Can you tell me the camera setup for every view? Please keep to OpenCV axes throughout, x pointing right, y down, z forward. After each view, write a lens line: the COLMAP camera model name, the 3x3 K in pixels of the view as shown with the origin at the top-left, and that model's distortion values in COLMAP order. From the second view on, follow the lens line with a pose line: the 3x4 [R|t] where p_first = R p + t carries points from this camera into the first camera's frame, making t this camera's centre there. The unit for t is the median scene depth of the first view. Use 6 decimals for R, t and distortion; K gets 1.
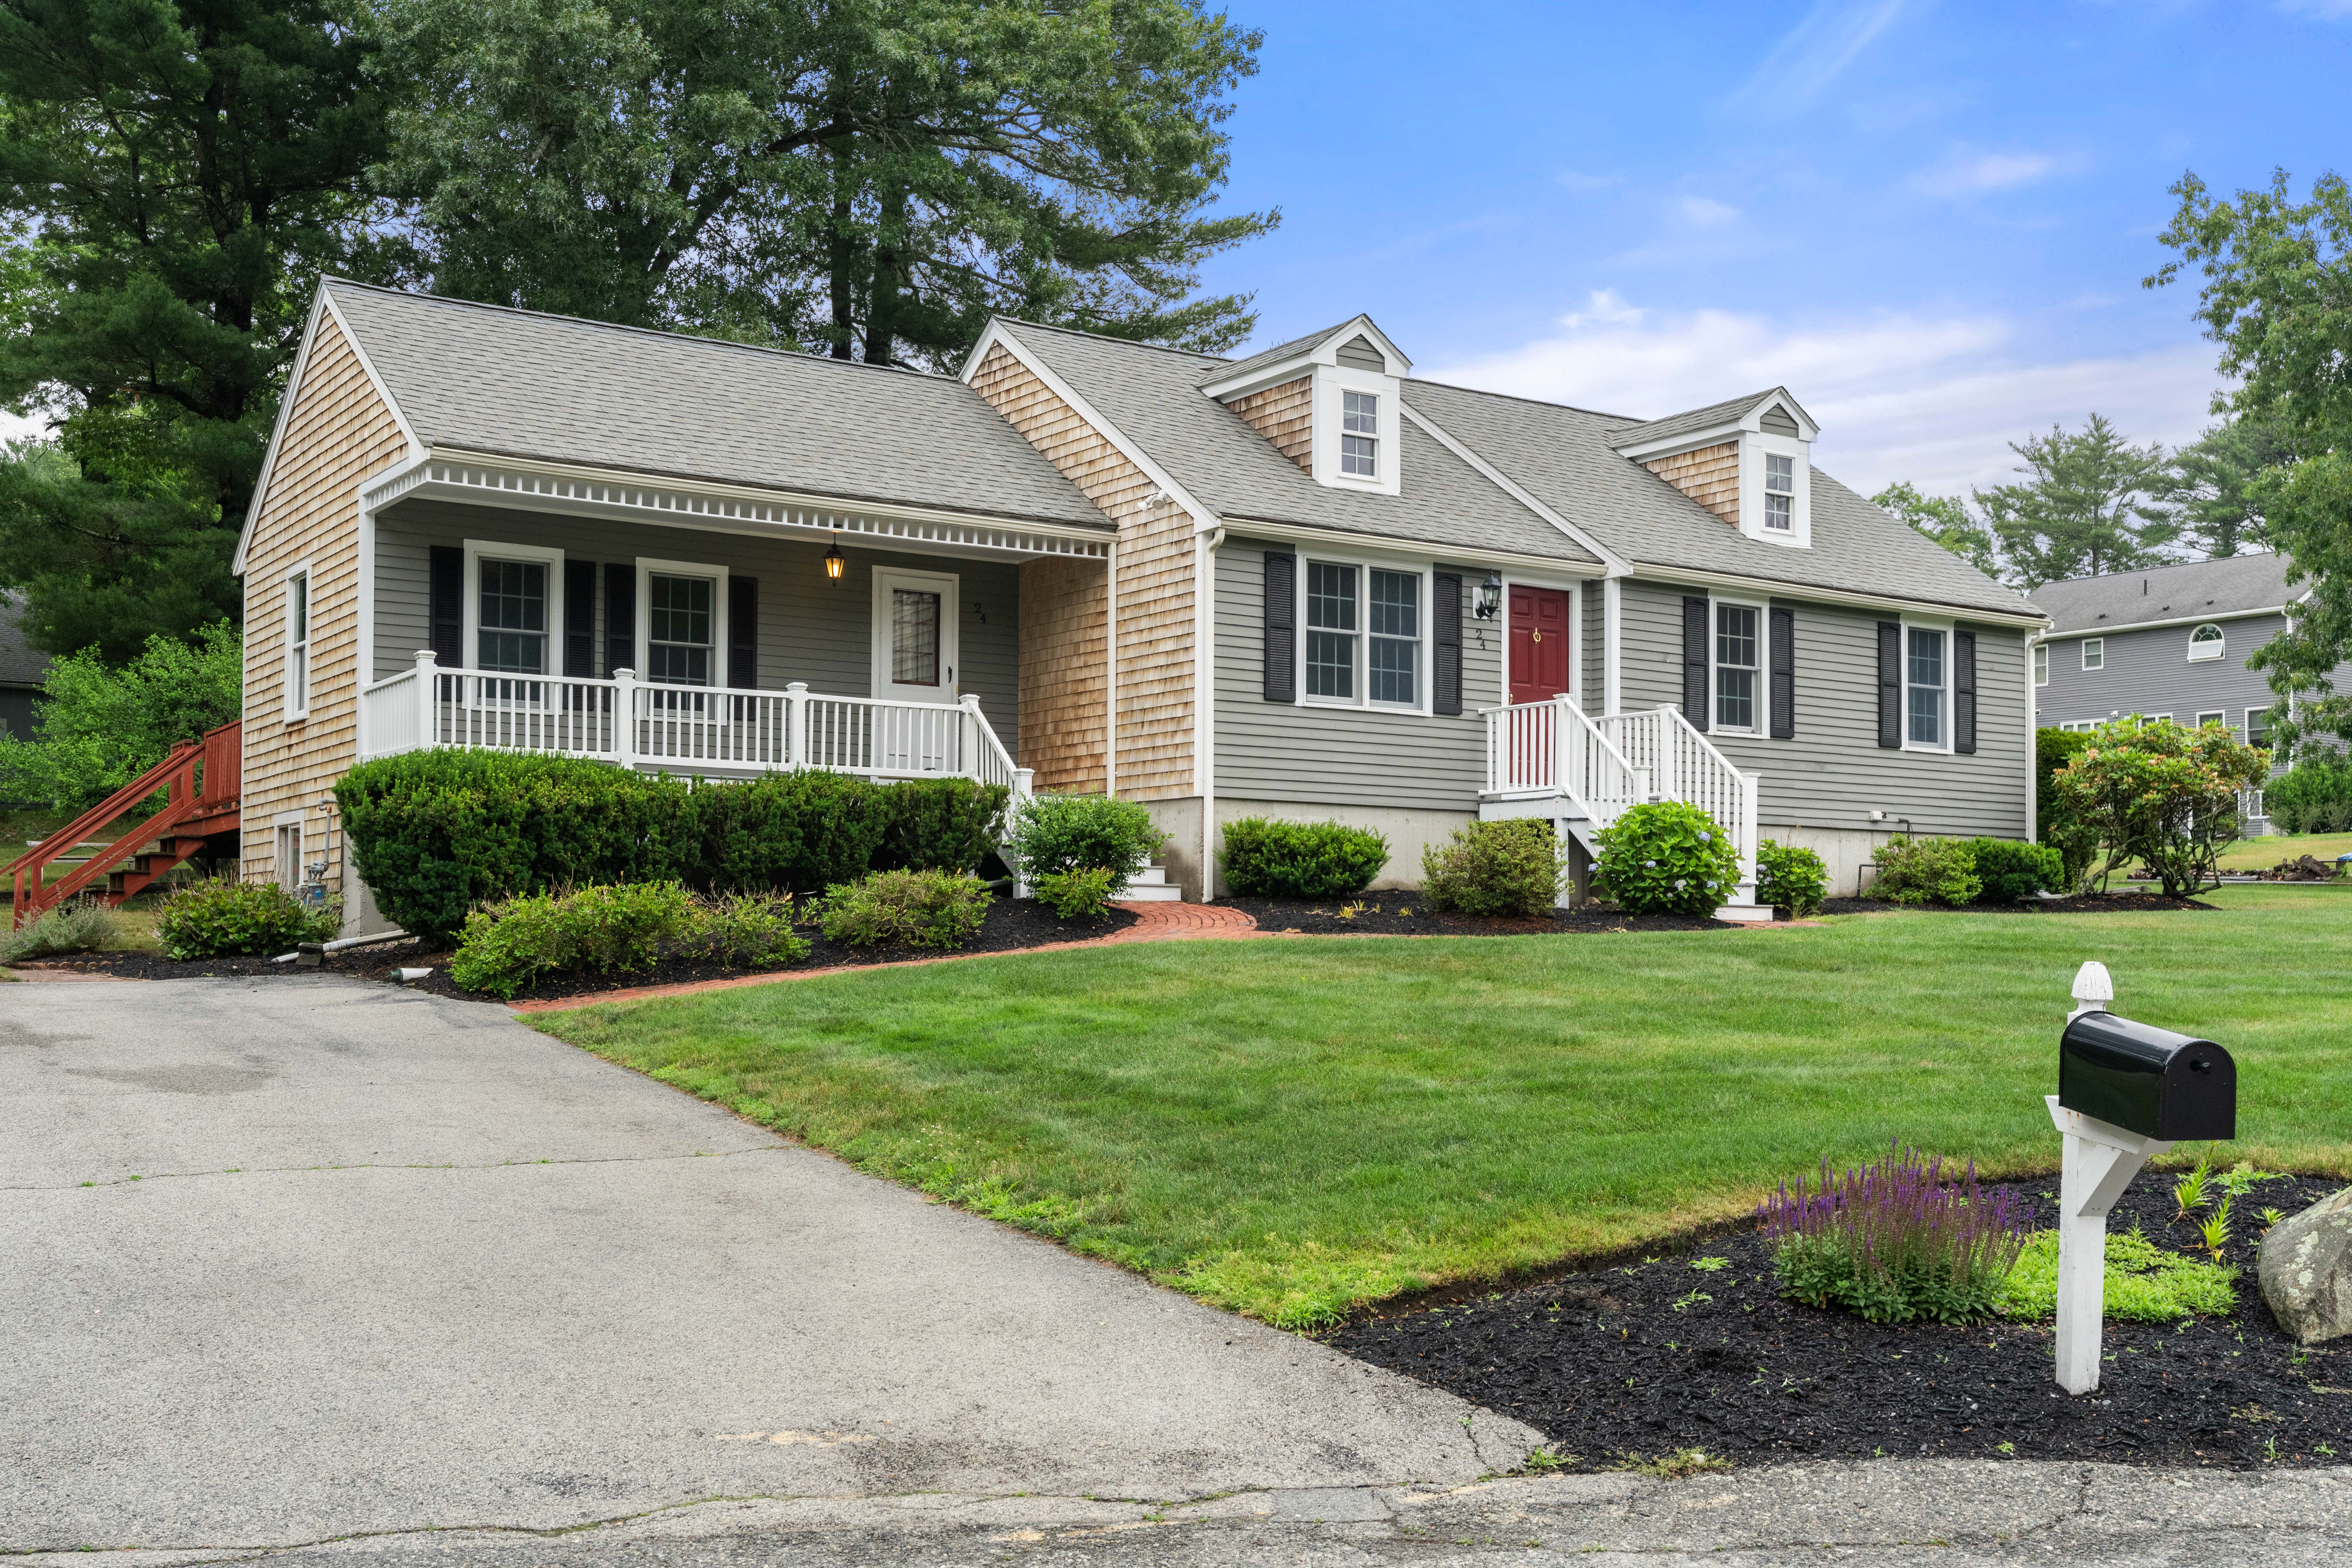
lens RADIAL K [[2351.0, 0, 1116.9], [0, 2351.0, 873.8], [0, 0, 1]] dist [0.002734, -0.002564]
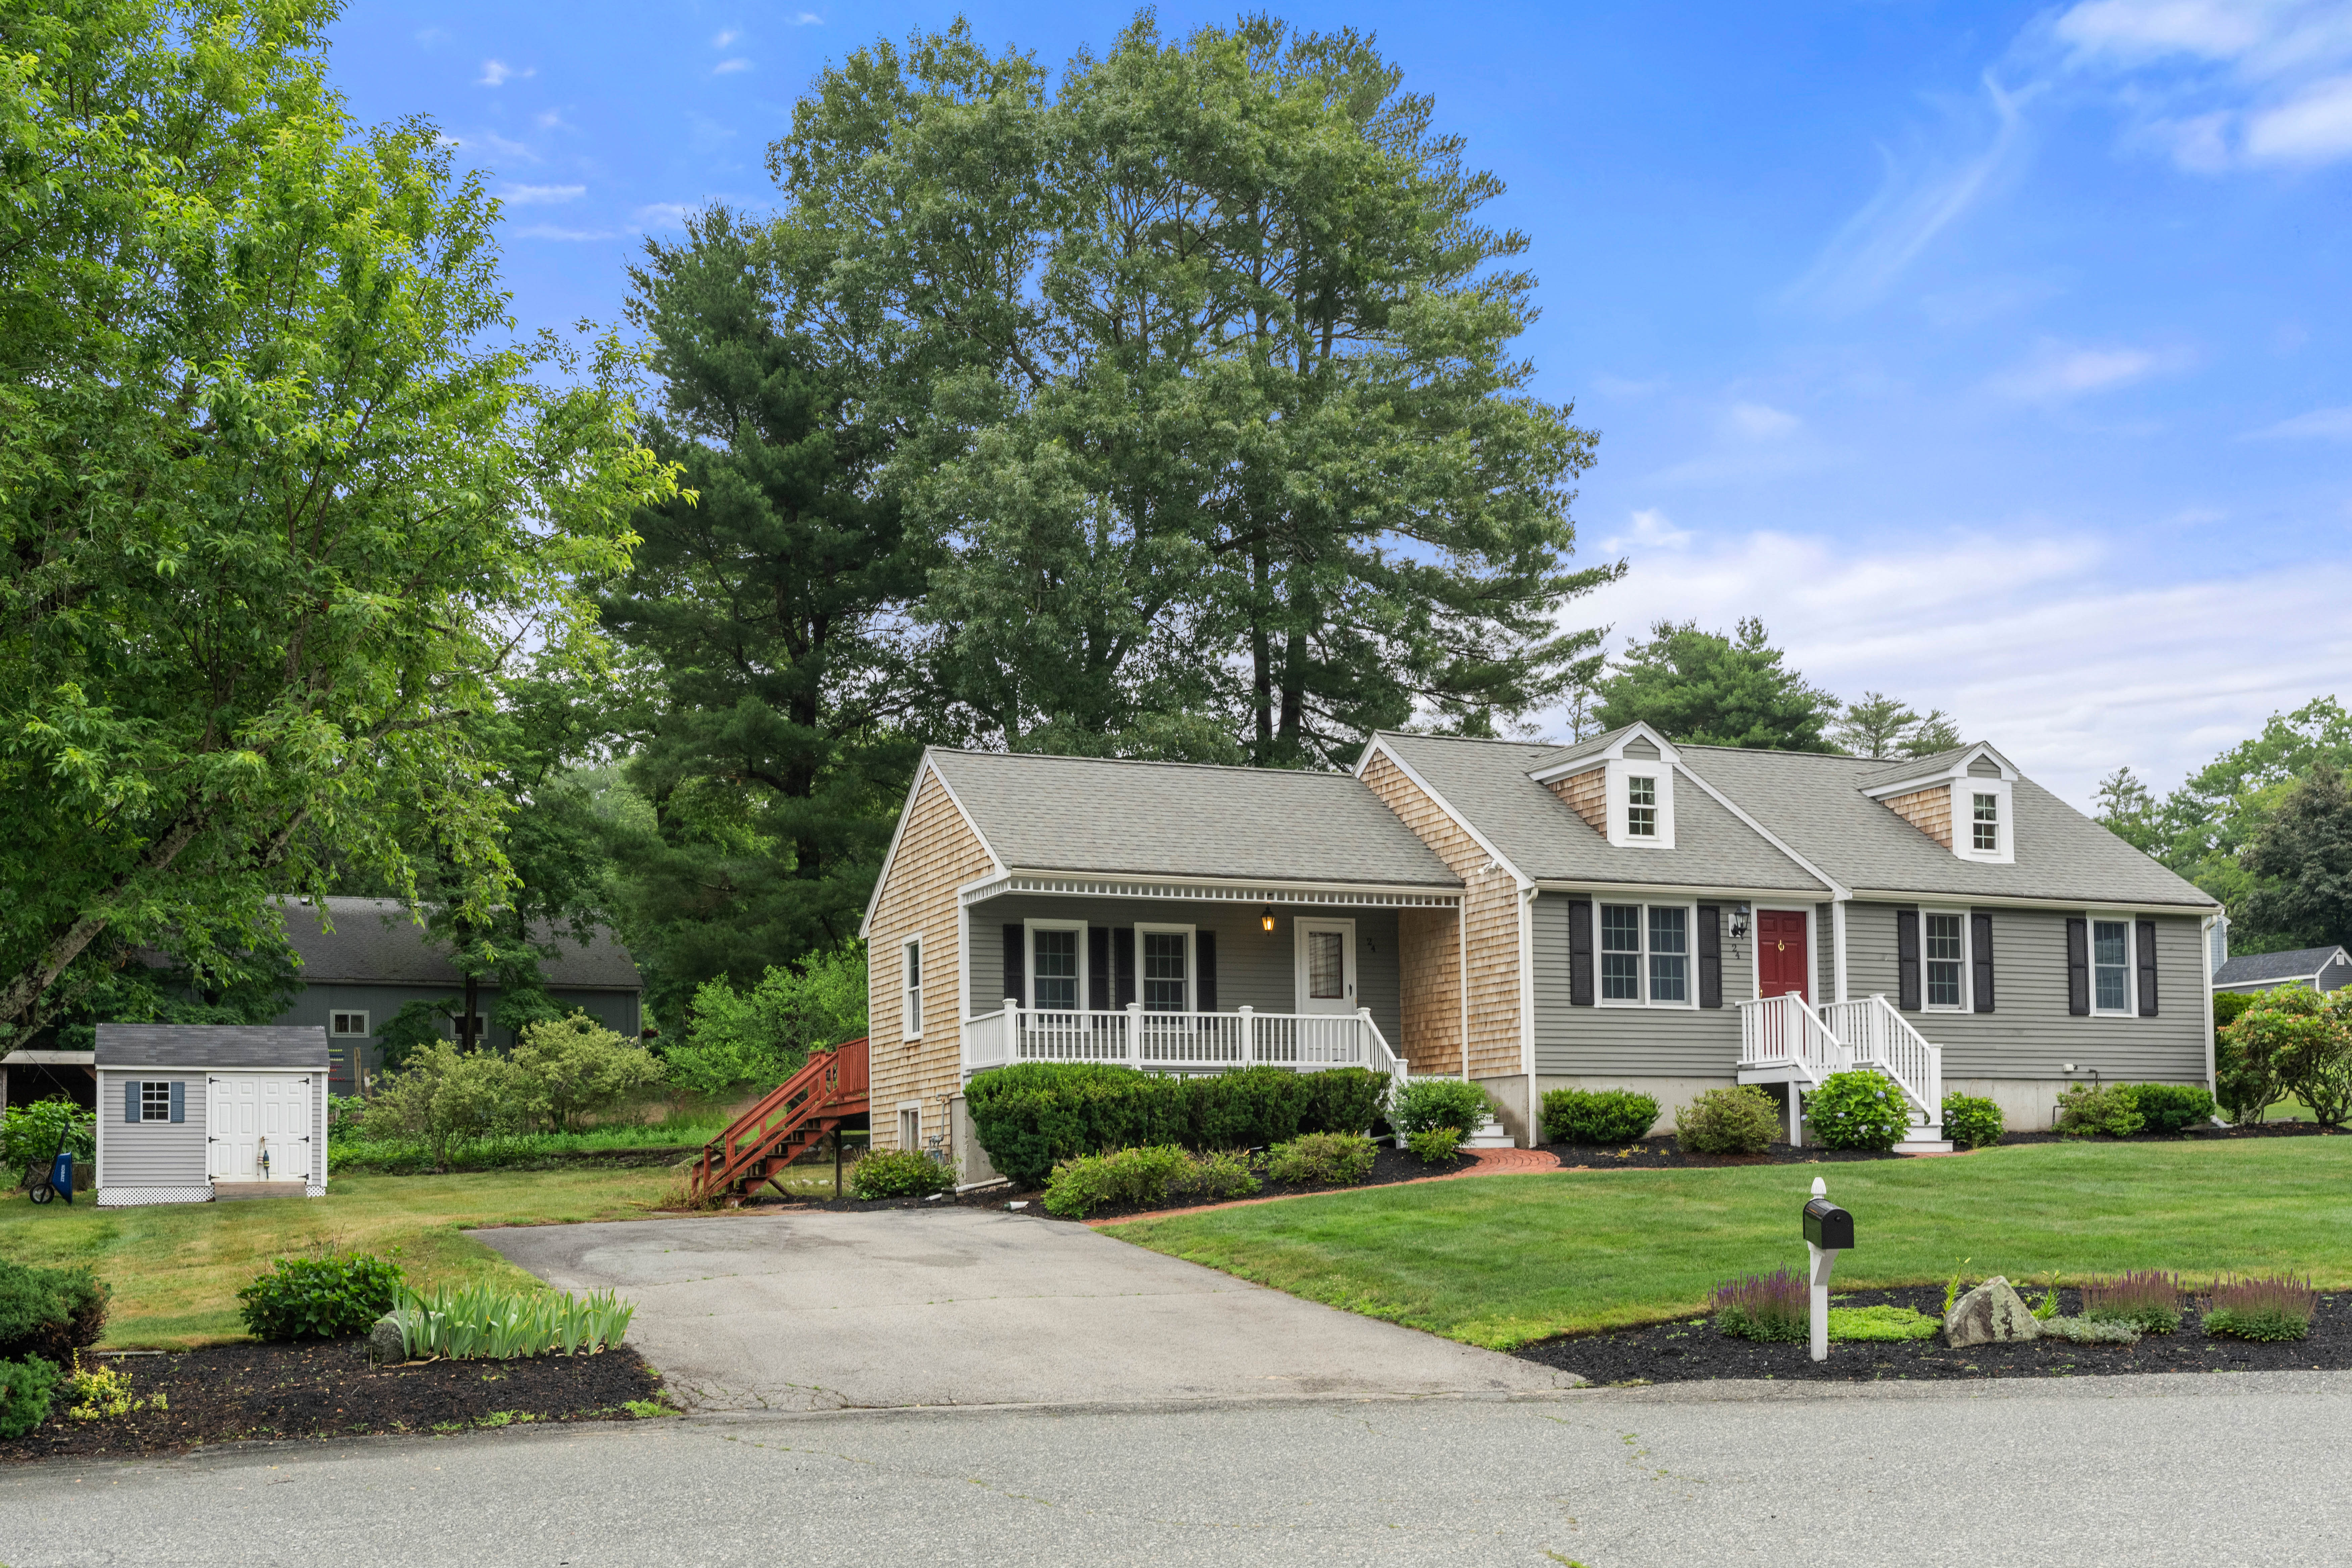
lens RADIAL K [[2359.4, 0, 1110.4], [0, 2359.4, 1095.4], [0, 0, 1]] dist [0.006690, -0.003684]
pose [[0.982992, -0.026466, -0.181734, 0.046244], [0.025184, 0.999639, -0.009355, -0.012554], [0.181916, 0.004619, 0.983303, -0.451131]]
